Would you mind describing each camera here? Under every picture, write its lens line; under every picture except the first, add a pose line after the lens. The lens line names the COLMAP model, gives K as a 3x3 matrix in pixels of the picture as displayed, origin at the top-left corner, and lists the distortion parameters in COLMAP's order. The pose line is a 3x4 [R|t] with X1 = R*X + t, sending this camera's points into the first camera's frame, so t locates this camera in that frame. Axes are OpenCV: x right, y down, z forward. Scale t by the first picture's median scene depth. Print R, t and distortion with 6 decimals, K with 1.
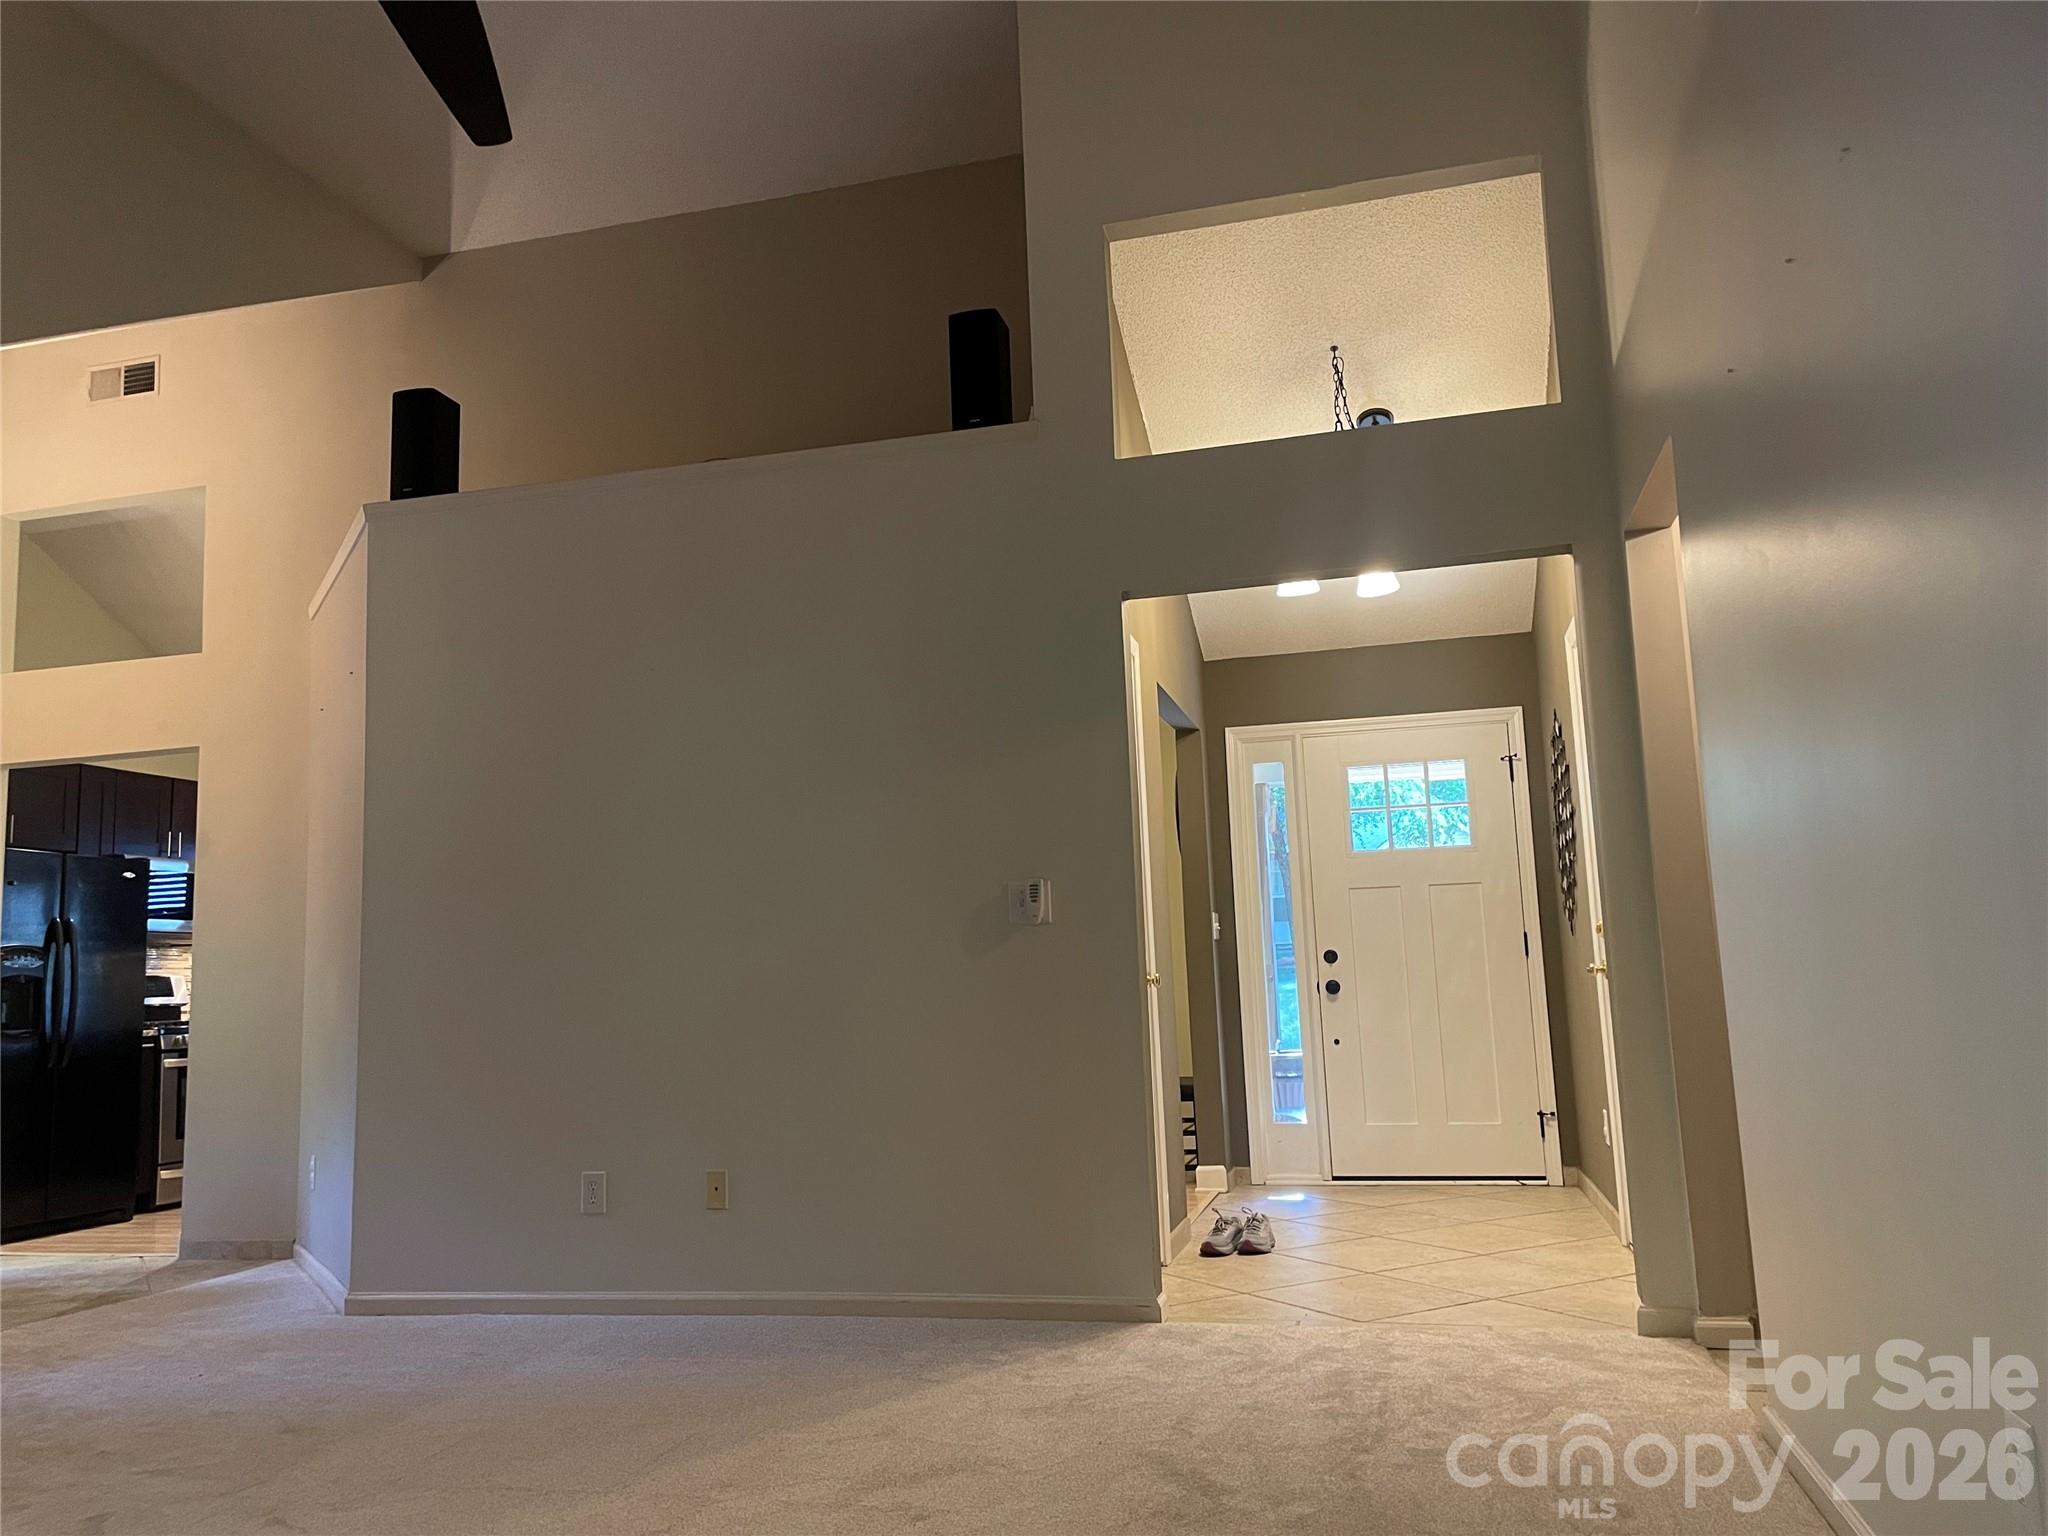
lens RADIAL K [[1547.1, 0, 1015.4], [0, 1547.1, 774.5], [0, 0, 1]] dist [0.091248, -0.113874]
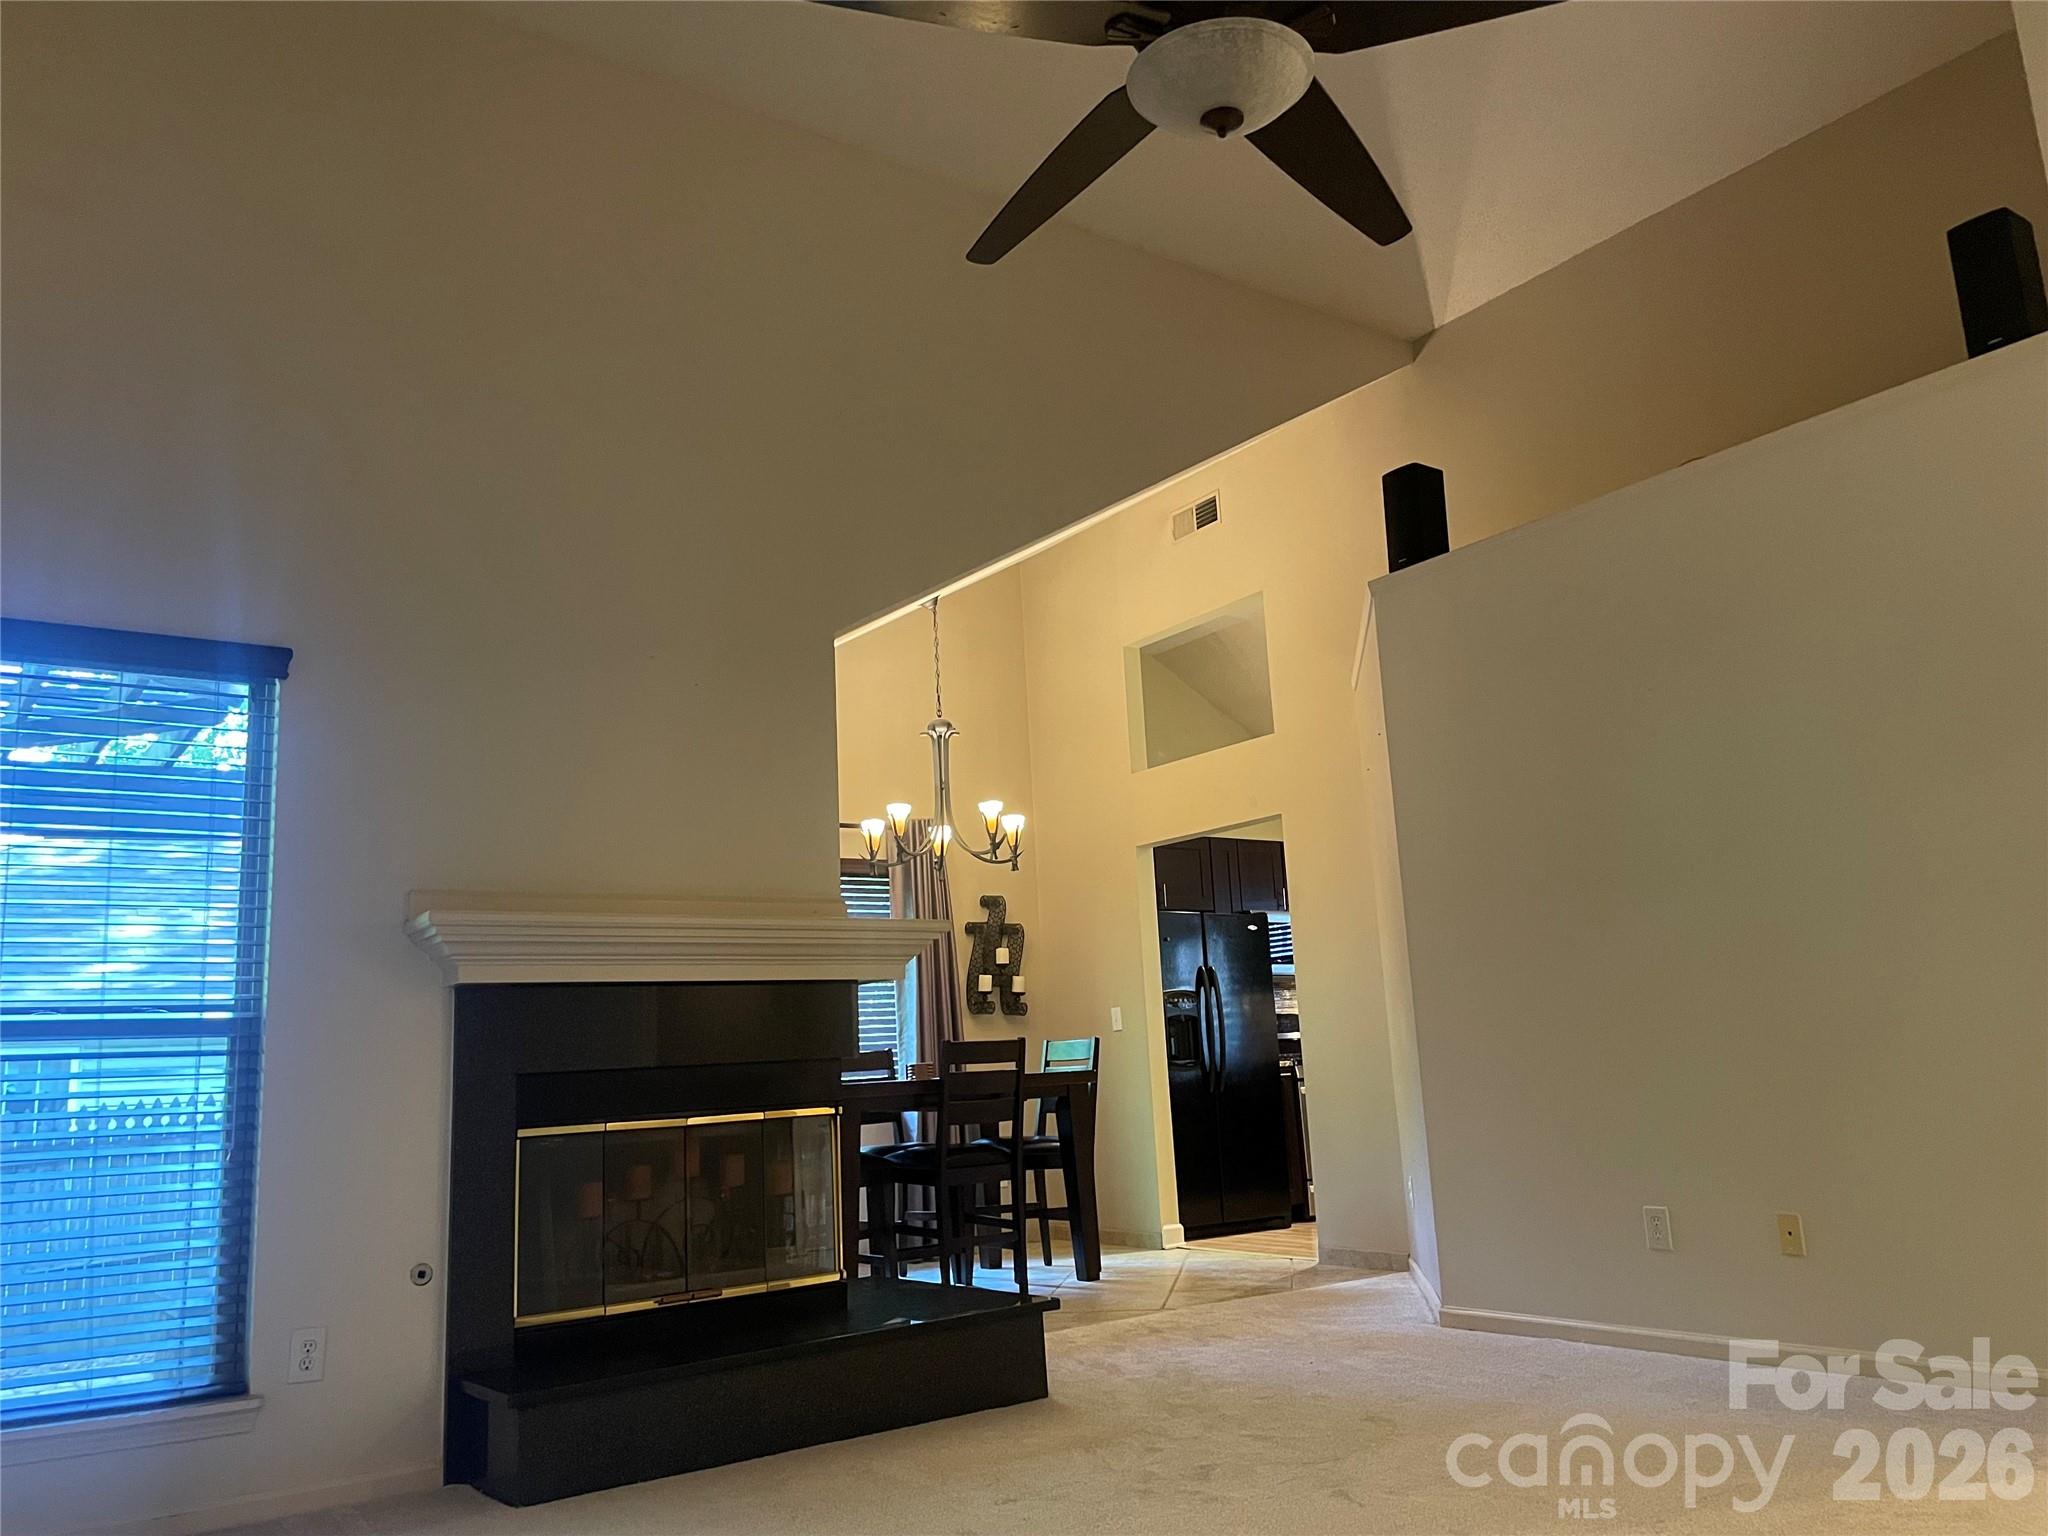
lens RADIAL K [[1549.4, 0, 1024.0], [0, 1549.4, 768.0], [0, 0, 1]] dist [0.096804, -0.132597]
pose [[0.767541, -0.122638, -0.629159, 0.067515], [0.105968, 0.992298, -0.064148, 0.002514], [0.632180, -0.017434, 0.774625, -0.006131]]
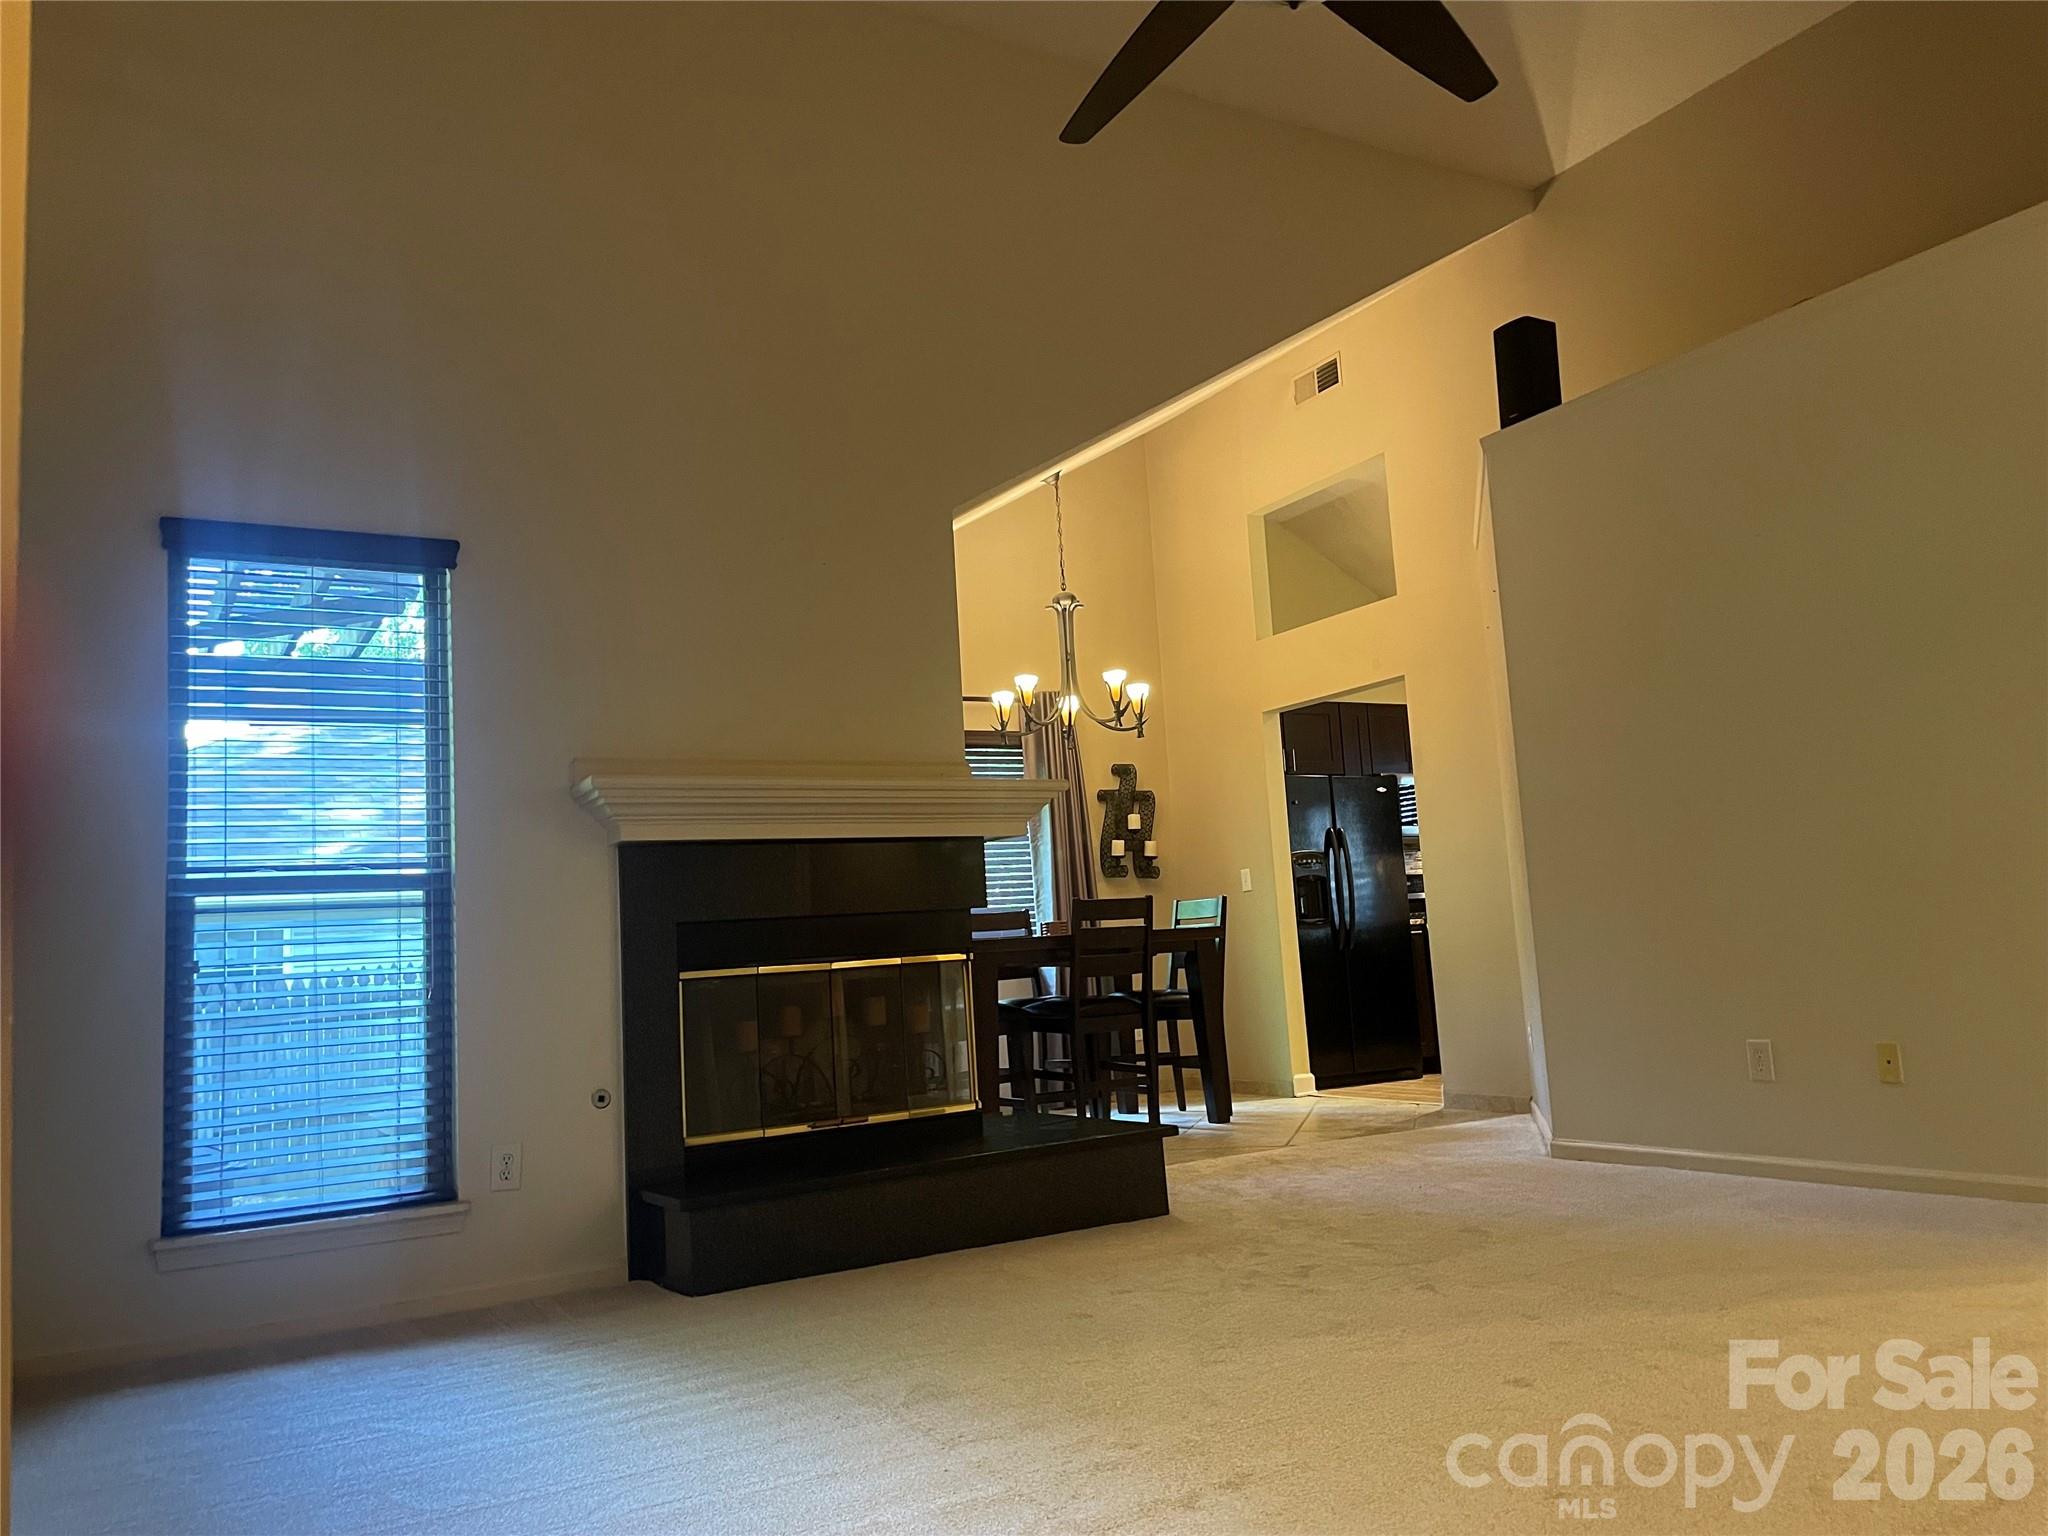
lens RADIAL K [[1549.1, 0, 1035.4], [0, 1549.1, 760.7], [0, 0, 1]] dist [0.094996, -0.131216]
pose [[0.705464, -0.092623, -0.702668, 0.110321], [0.127935, 0.991780, -0.002288, 0.014817], [0.697103, -0.088282, 0.711515, -0.026697]]
